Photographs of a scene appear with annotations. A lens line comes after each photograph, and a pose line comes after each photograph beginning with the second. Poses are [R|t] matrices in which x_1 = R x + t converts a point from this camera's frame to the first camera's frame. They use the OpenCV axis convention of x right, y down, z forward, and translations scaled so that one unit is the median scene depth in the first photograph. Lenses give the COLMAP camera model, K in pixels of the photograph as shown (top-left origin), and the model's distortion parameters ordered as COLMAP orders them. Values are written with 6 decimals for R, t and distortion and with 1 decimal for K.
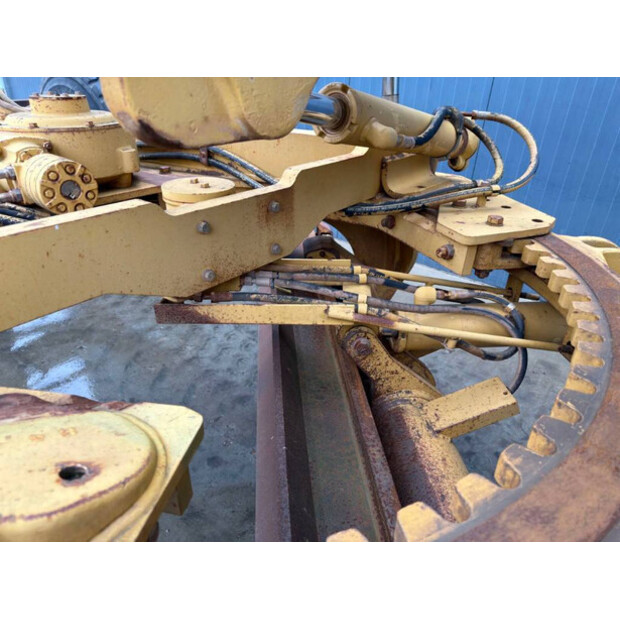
lens RADIAL K [[431.4, 0, 301.1], [0, 431.4, 314.1], [0, 0, 1]] dist [0.004530, -0.003341]
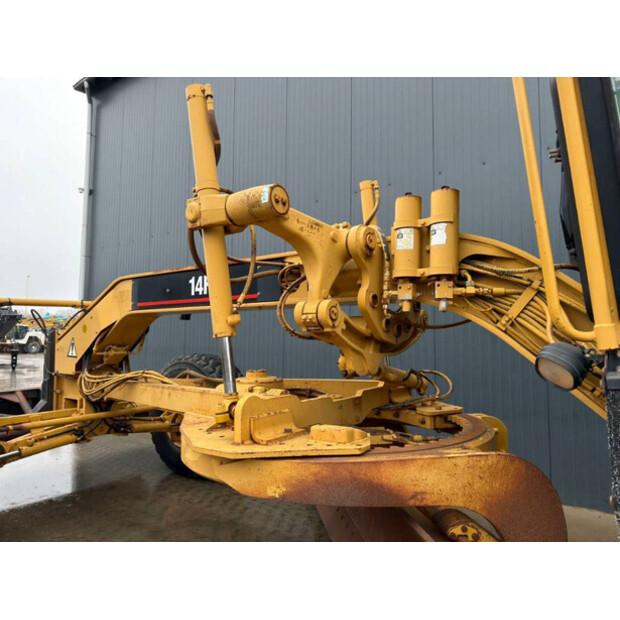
lens RADIAL K [[431.4, 0, 301.1], [0, 431.4, 314.1], [0, 0, 1]] dist [0.004530, -0.003341]
pose [[0.998400, -0.021894, 0.052145, -0.429700], [0.047196, 0.830576, -0.554902, 0.623347], [-0.031161, 0.556475, 0.830280, -1.247154]]
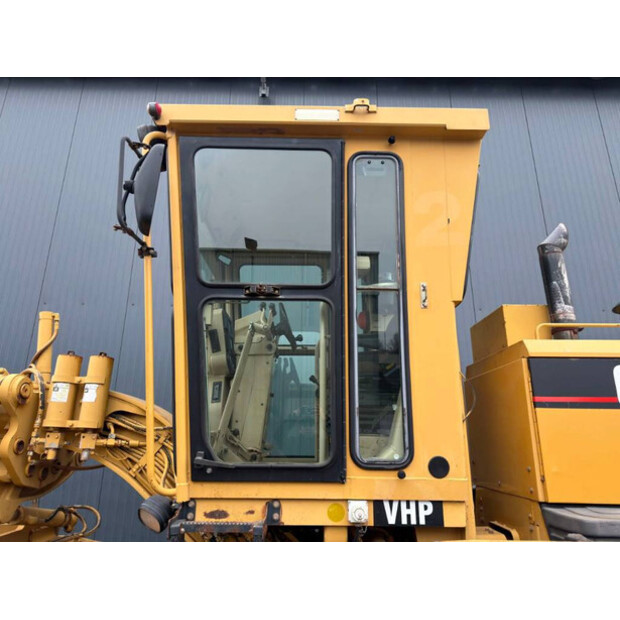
lens RADIAL K [[431.4, 0, 301.1], [0, 431.4, 314.1], [0, 0, 1]] dist [0.004530, -0.003341]
pose [[0.754337, 0.168182, 0.634579, -0.396680], [0.348421, 0.716689, -0.604119, 0.742057], [-0.556398, 0.676810, 0.482027, -1.776752]]
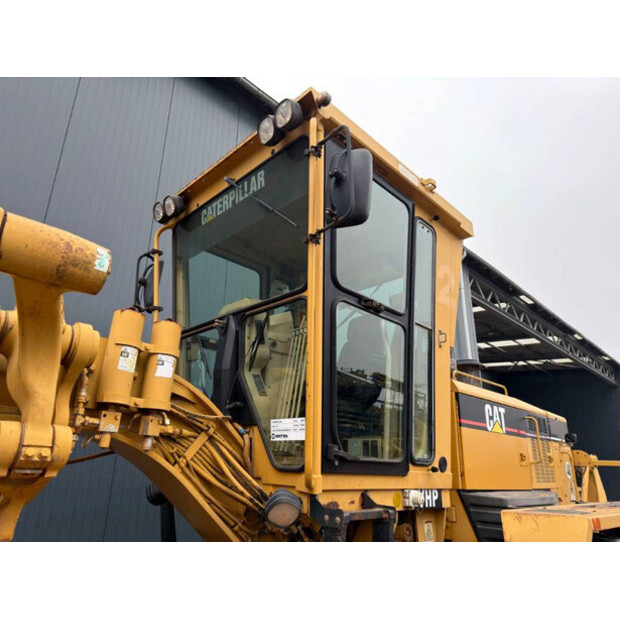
lens RADIAL K [[440.7, 0, 310.0], [0, 440.7, 310.0], [0, 0, 1]] dist [0.007016, 0.000394]
pose [[0.076805, 0.309381, 0.947832, -1.344014], [0.487428, 0.817644, -0.306384, 0.073420], [-0.869778, 0.485532, -0.088002, -0.497174]]
